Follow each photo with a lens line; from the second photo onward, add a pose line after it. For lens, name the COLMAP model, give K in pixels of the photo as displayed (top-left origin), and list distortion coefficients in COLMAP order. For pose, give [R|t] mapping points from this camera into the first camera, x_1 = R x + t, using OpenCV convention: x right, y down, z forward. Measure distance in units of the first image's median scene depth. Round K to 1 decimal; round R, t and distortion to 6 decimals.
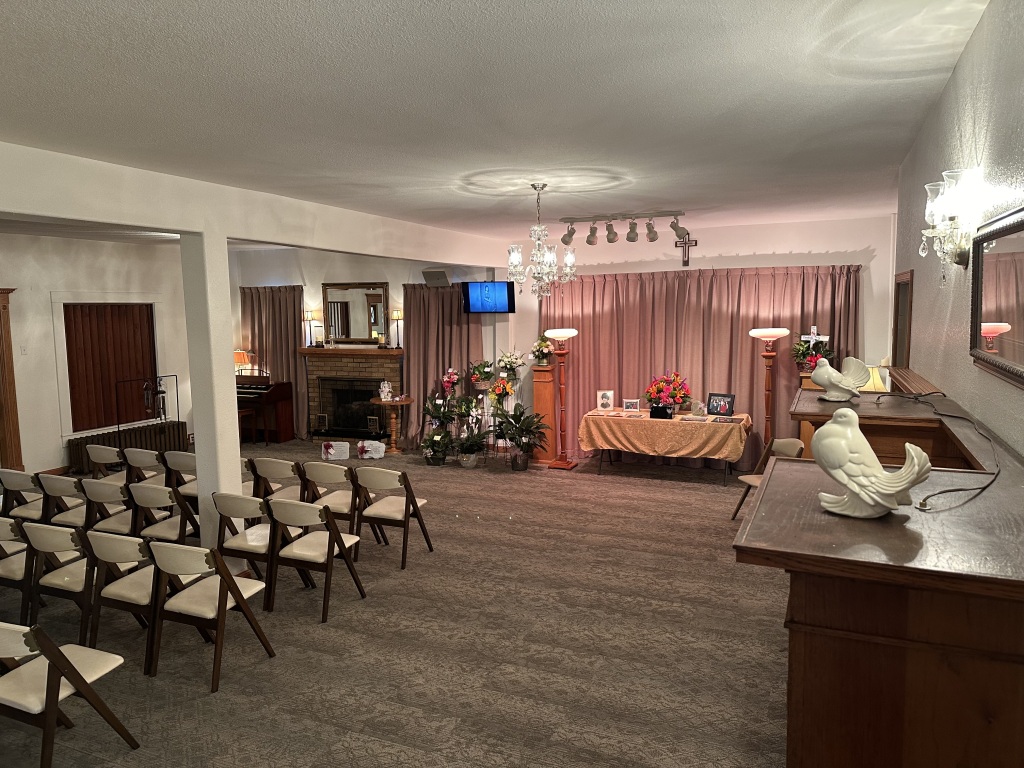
lens RADIAL K [[730.4, 0, 511.8], [0, 730.4, 385.0], [0, 0, 1]] dist [0.007178, -0.005471]
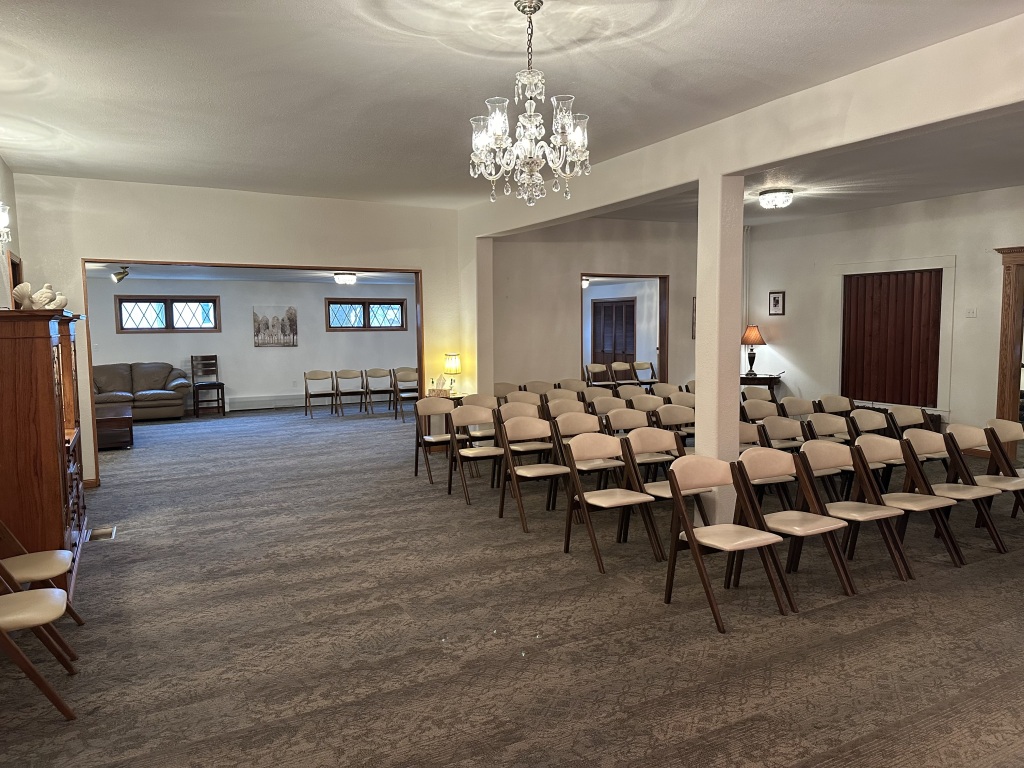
lens RADIAL K [[730.4, 0, 511.2], [0, 730.4, 376.2], [0, 0, 1]] dist [0.007178, -0.005471]
pose [[-0.623298, 0.091601, -0.776601, 0.622760], [-0.066534, 0.983302, 0.169381, -0.101590], [0.779149, 0.157245, -0.606795, 1.645422]]
